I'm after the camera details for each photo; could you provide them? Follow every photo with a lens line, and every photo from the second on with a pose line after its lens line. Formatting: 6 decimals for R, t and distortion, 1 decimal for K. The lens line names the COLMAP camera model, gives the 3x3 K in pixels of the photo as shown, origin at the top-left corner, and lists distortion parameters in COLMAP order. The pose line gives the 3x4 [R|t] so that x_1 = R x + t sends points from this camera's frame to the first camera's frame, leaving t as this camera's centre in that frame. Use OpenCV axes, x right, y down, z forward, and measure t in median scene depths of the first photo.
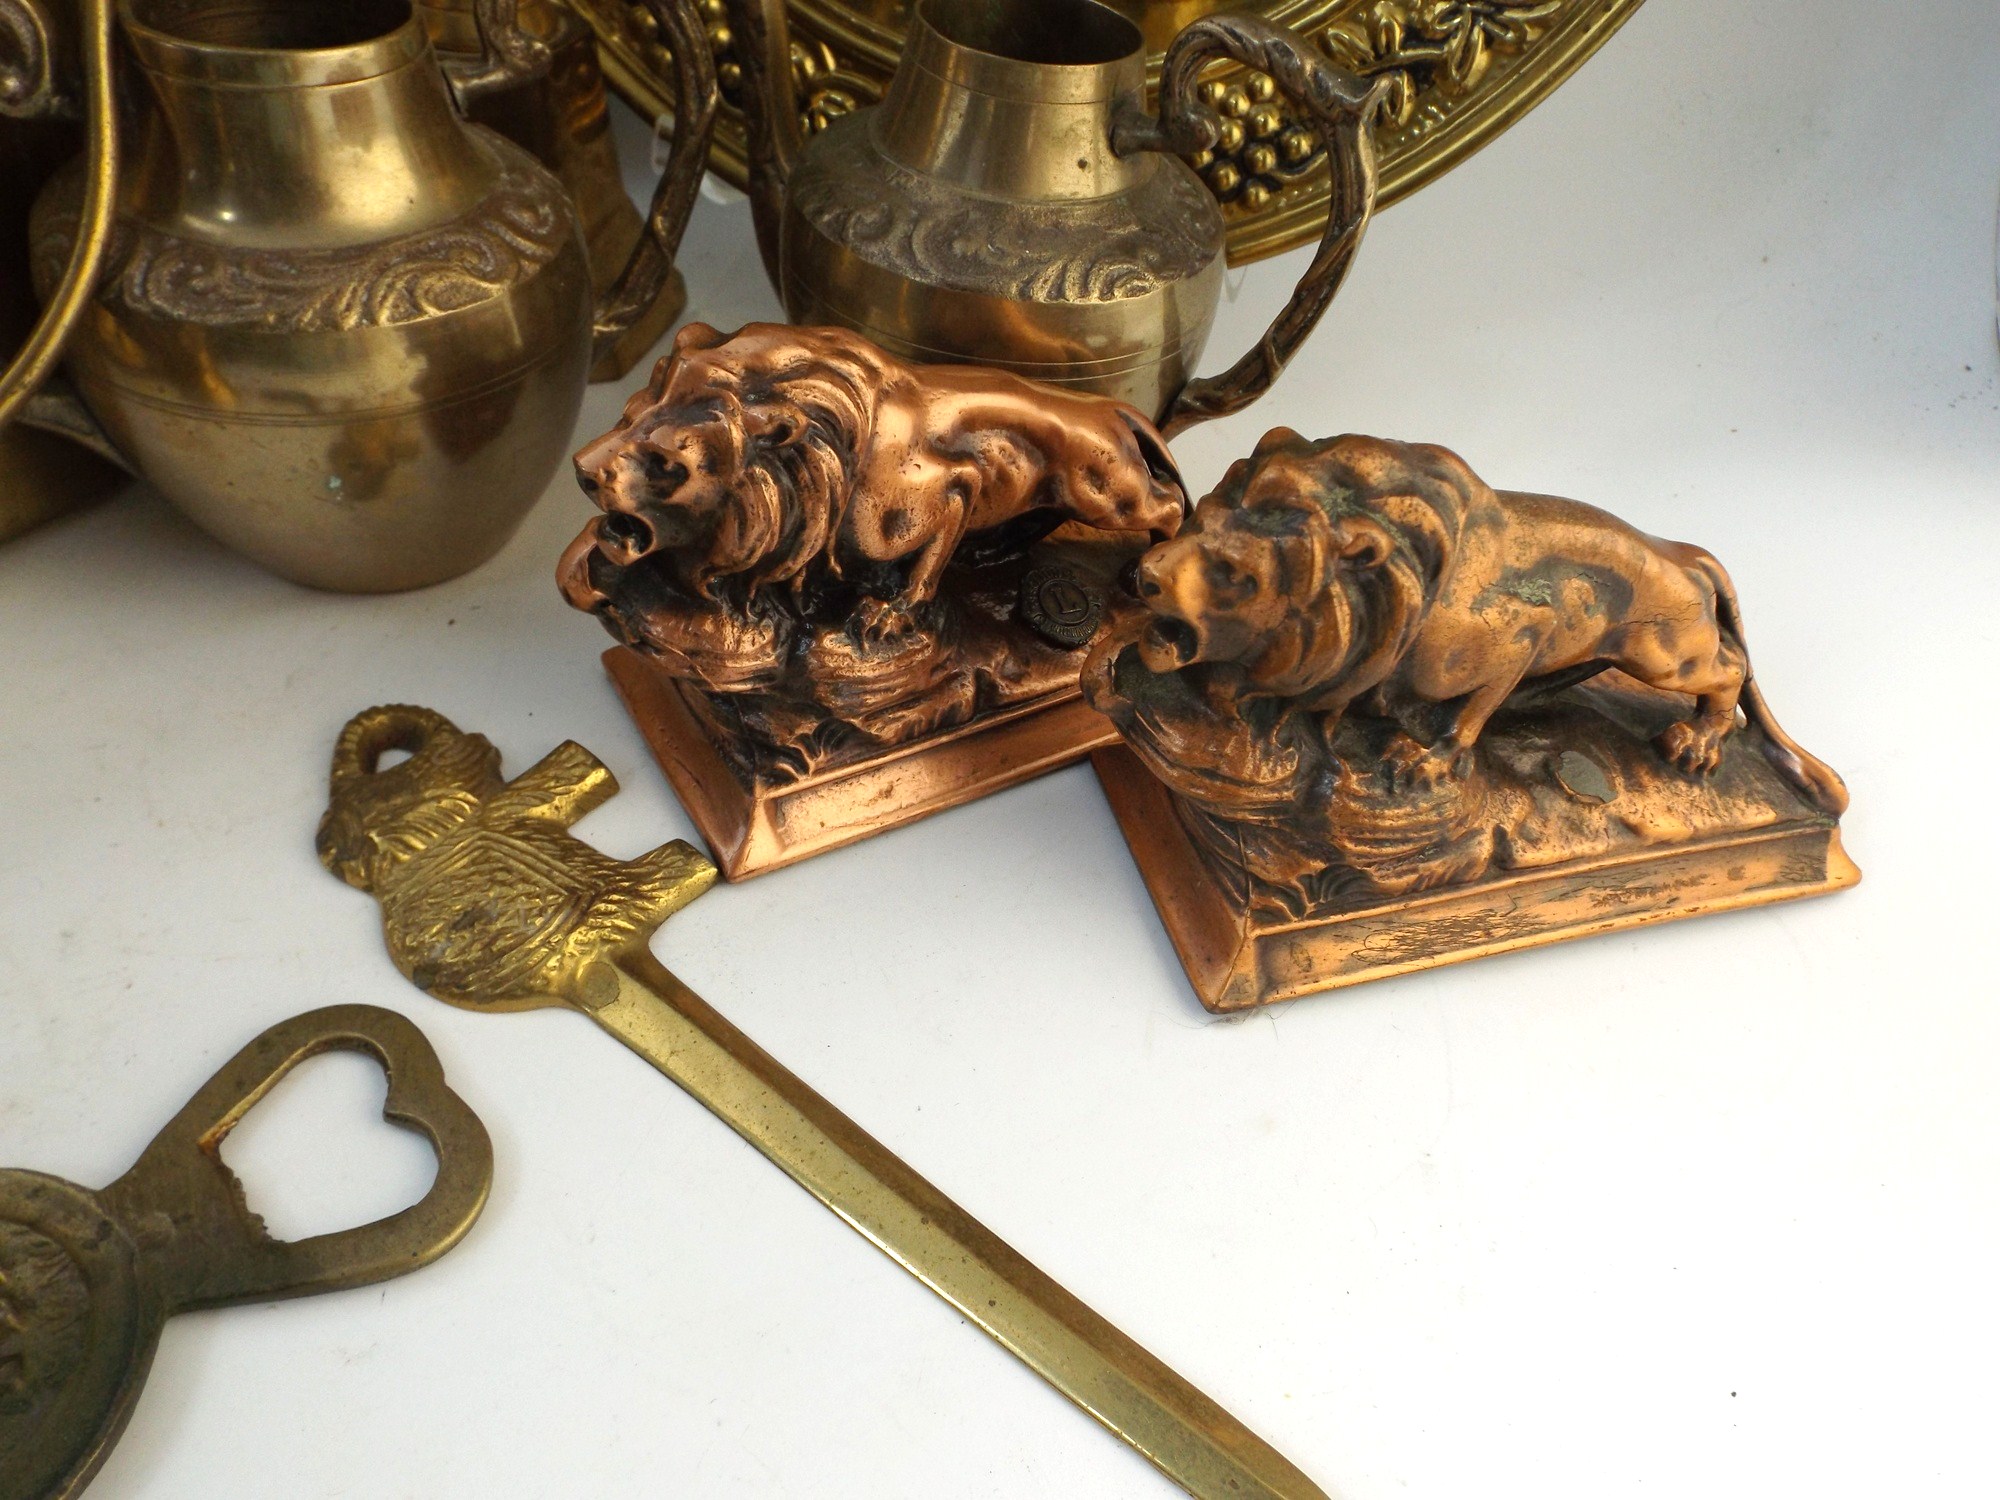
lens RADIAL K [[1404.5, 0, 994.4], [0, 1404.5, 743.5], [0, 0, 1]] dist [0.000921, -0.015957]
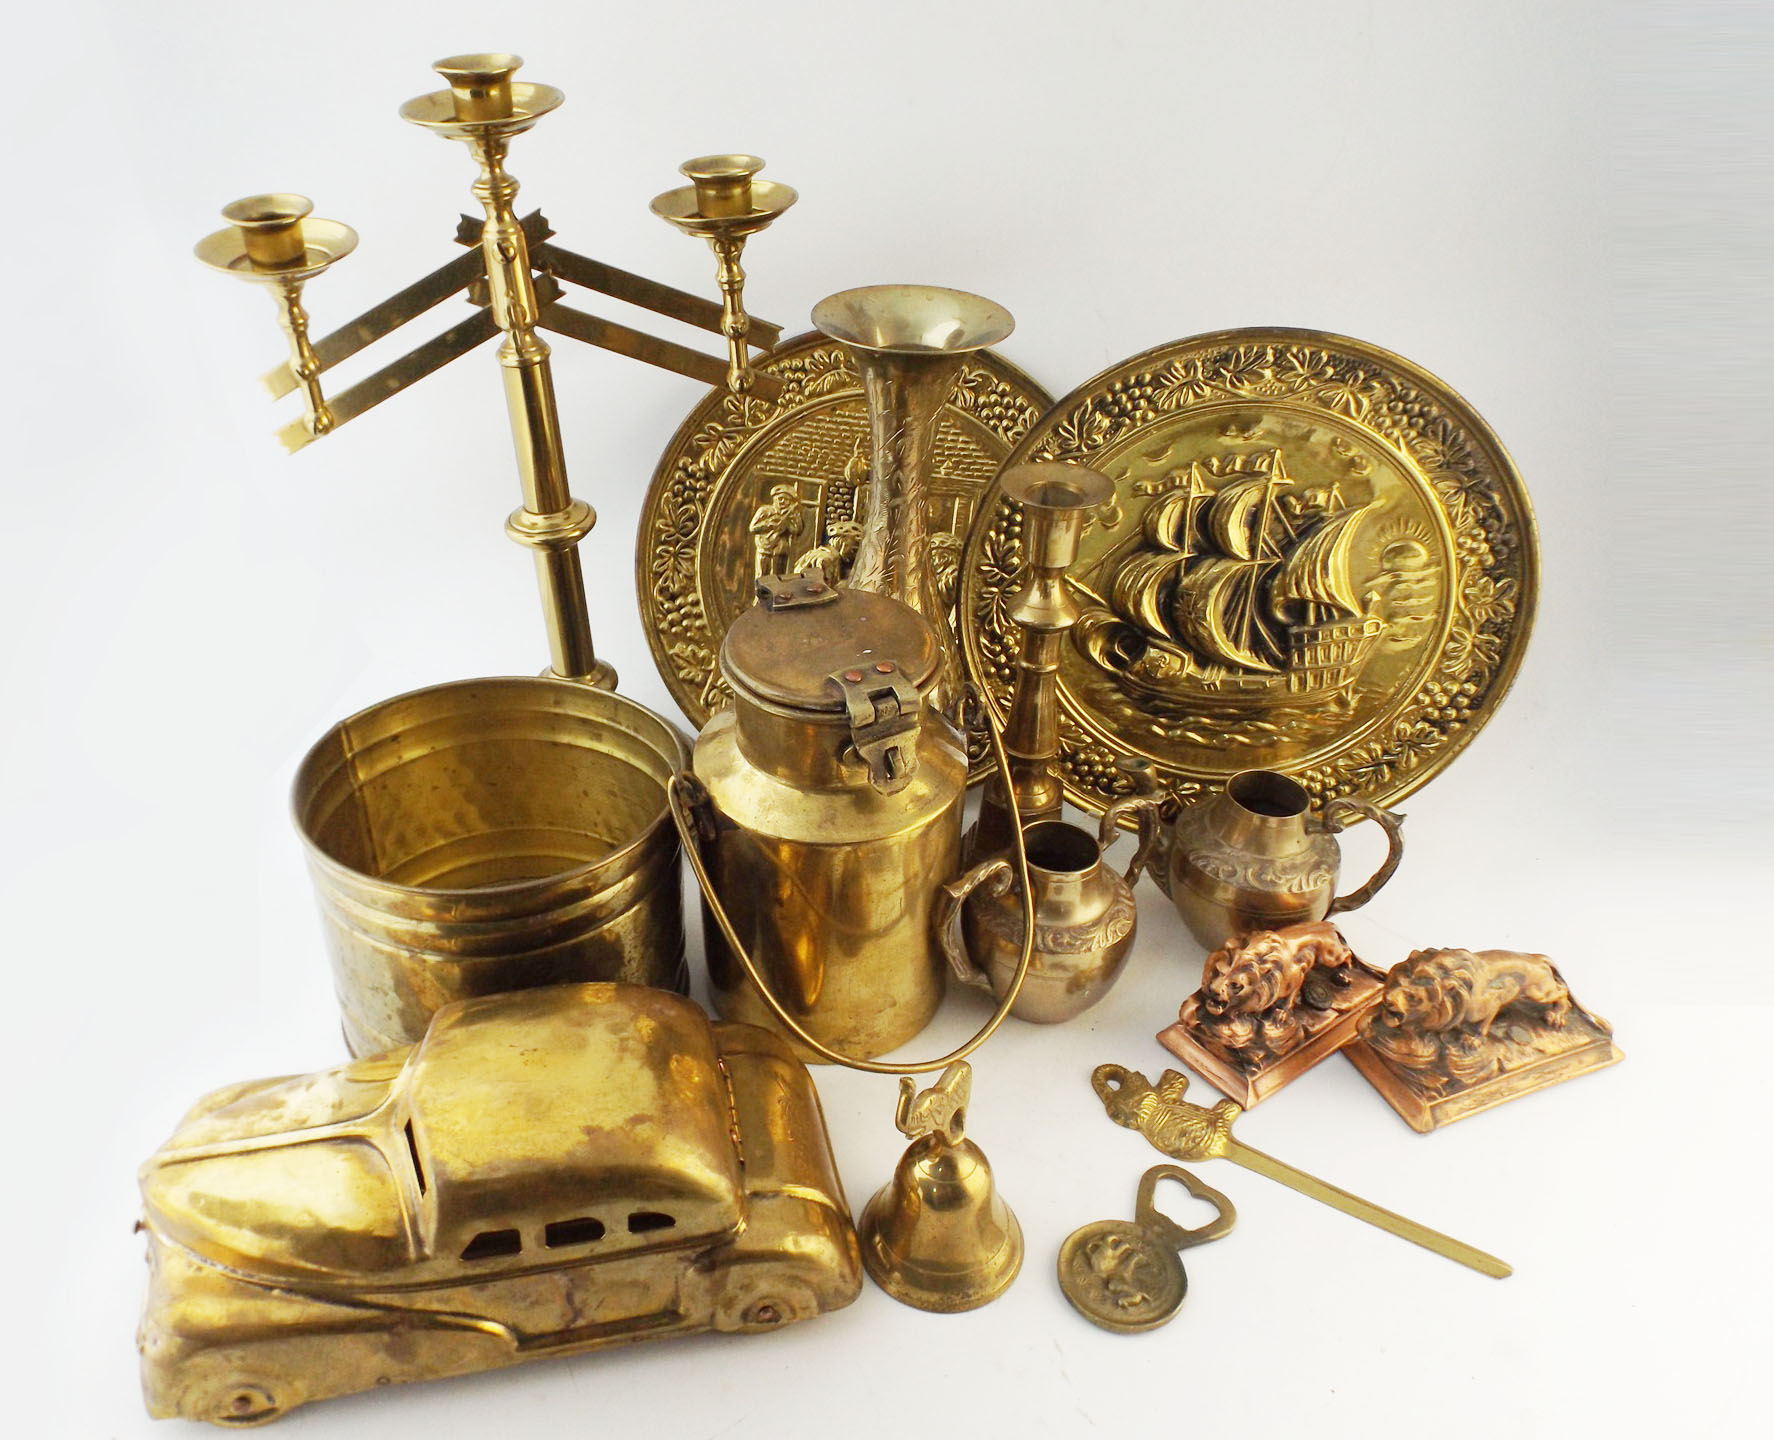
lens RADIAL K [[1386.6, 0, 775.7], [0, 1386.6, 694.1], [0, 0, 1]] dist [0.009270, -0.026235]
pose [[0.990772, -0.135242, -0.008969, -1.020683], [0.130849, 0.971651, -0.196910, -0.308530], [0.035345, 0.193920, 0.980380, -2.074464]]
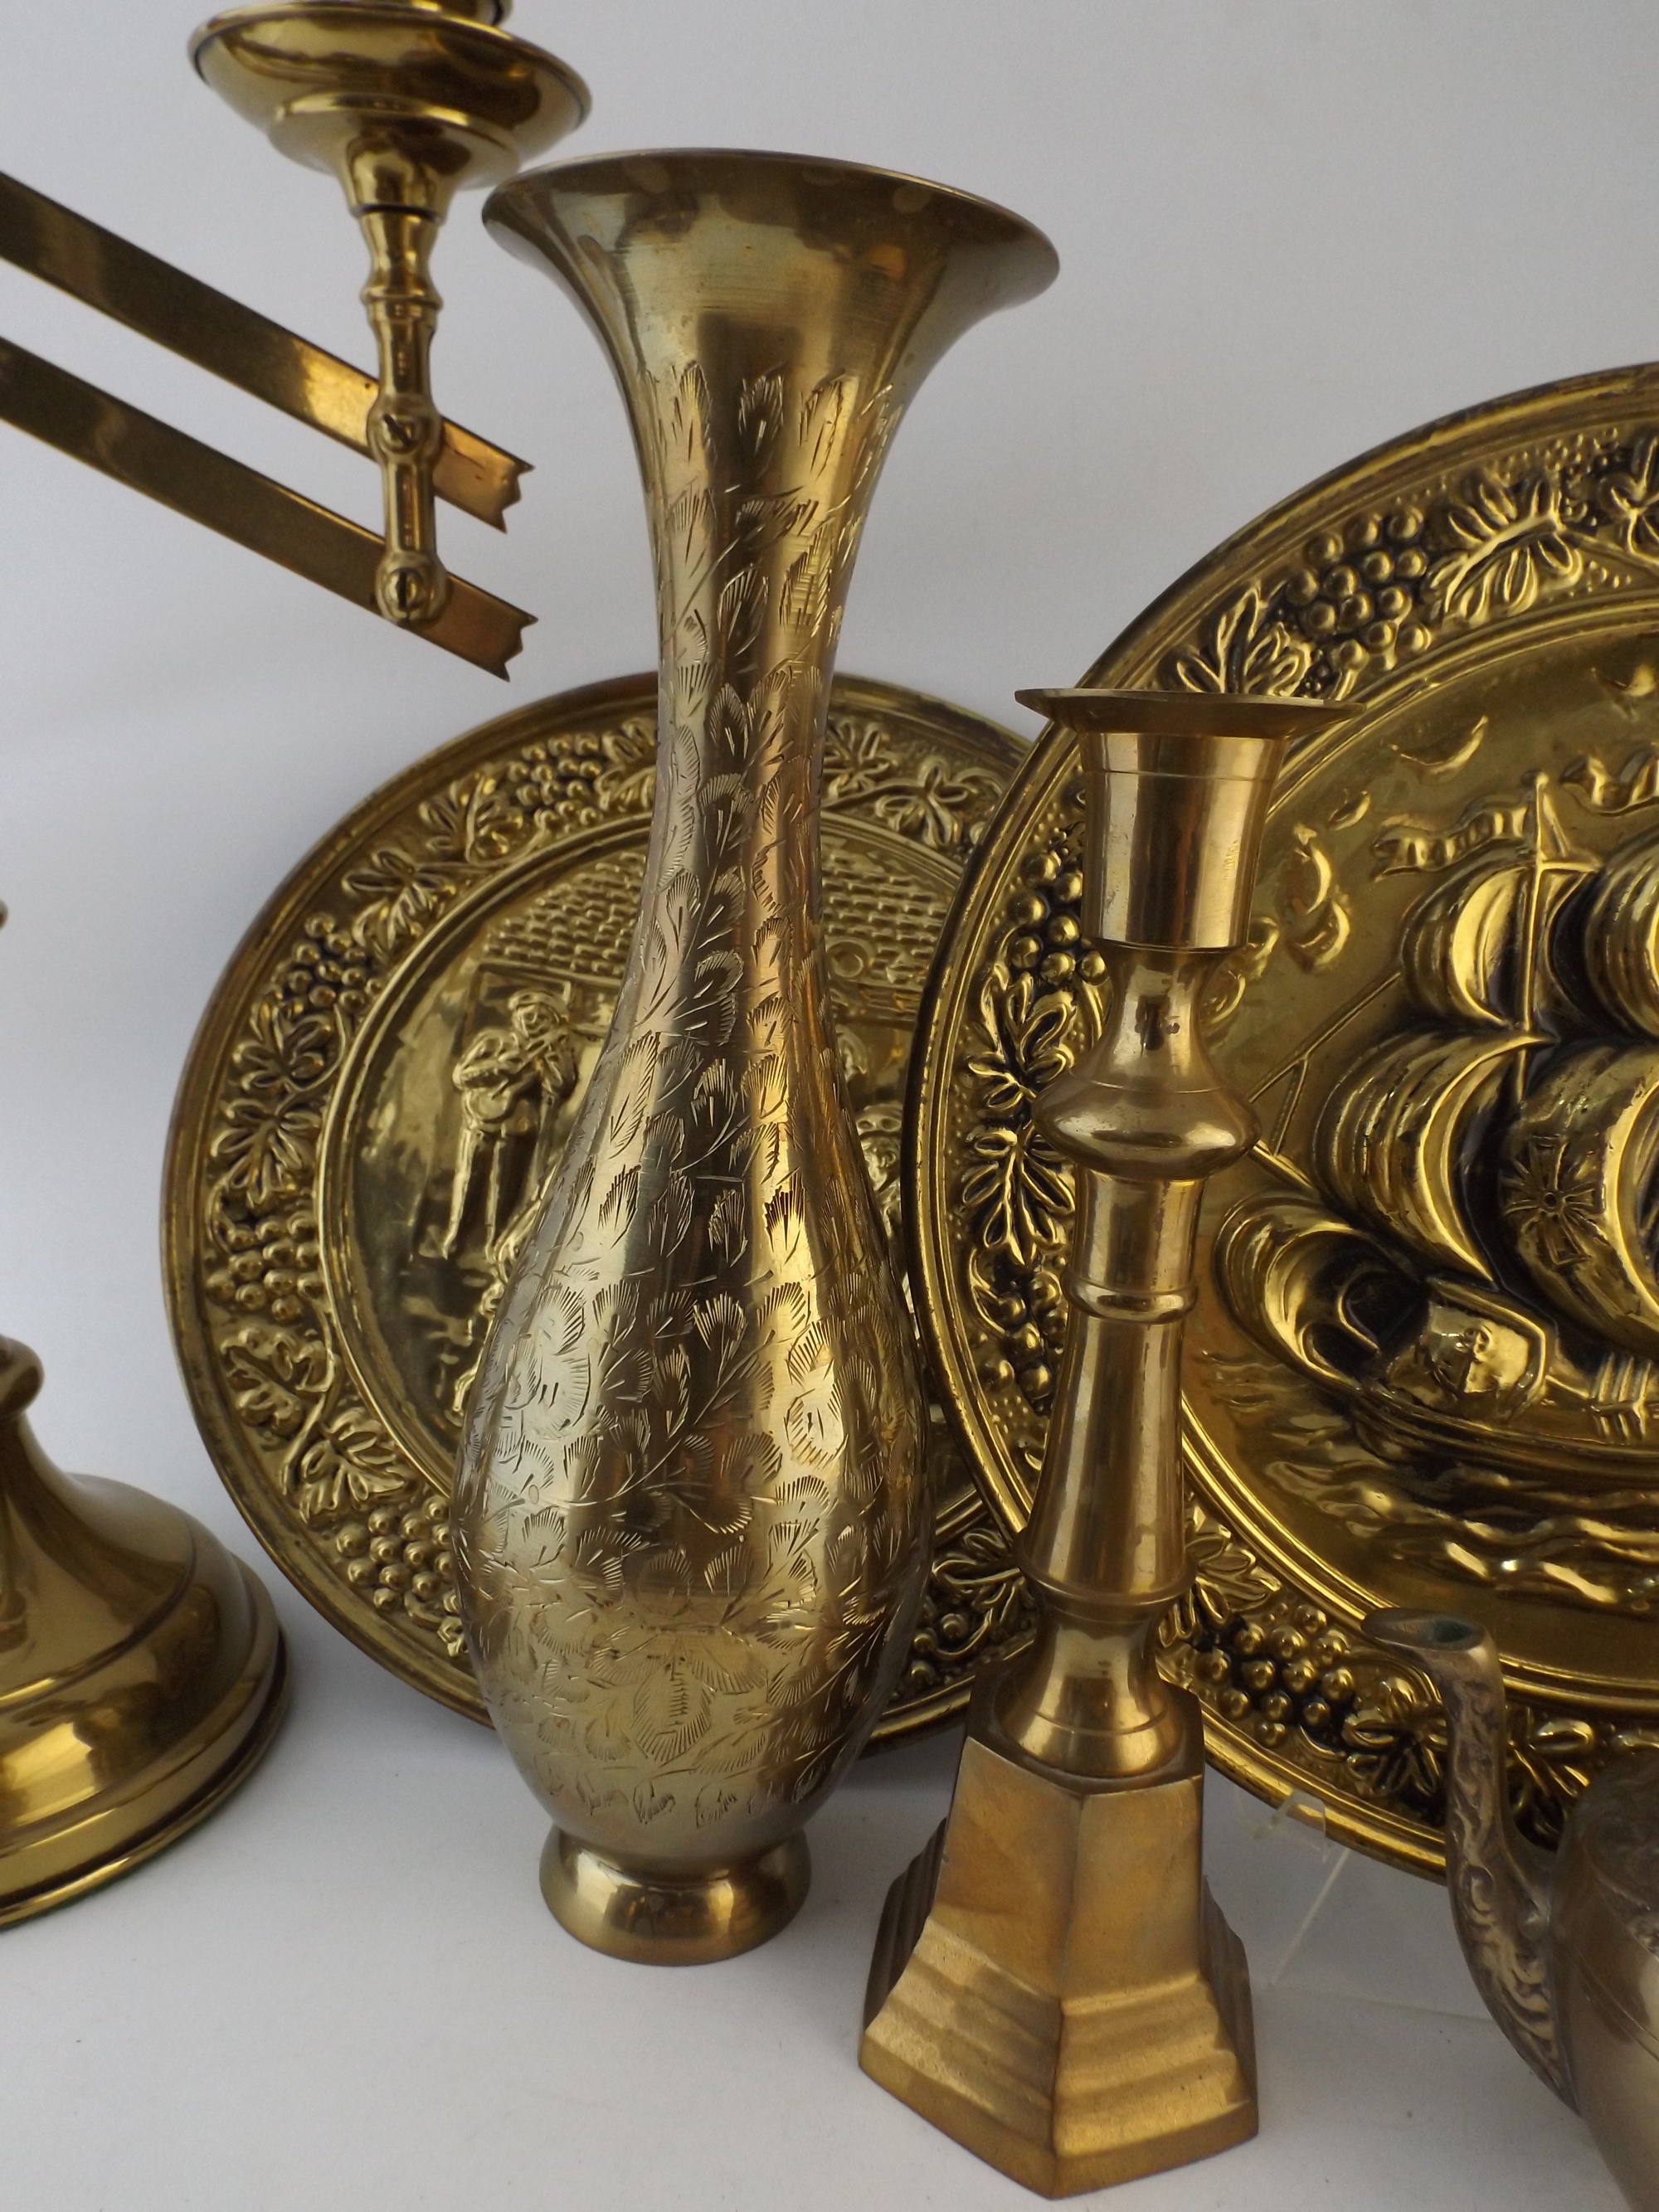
lens RADIAL K [[1553.5, 0, 807.3], [0, 1553.5, 1108.5], [0, 0, 1]] dist [0.000921, -0.015957]
pose [[0.994957, -0.082194, 0.057492, -0.751420], [0.100093, 0.850844, -0.515796, -0.463783], [-0.006521, 0.518949, 0.854780, -0.038297]]
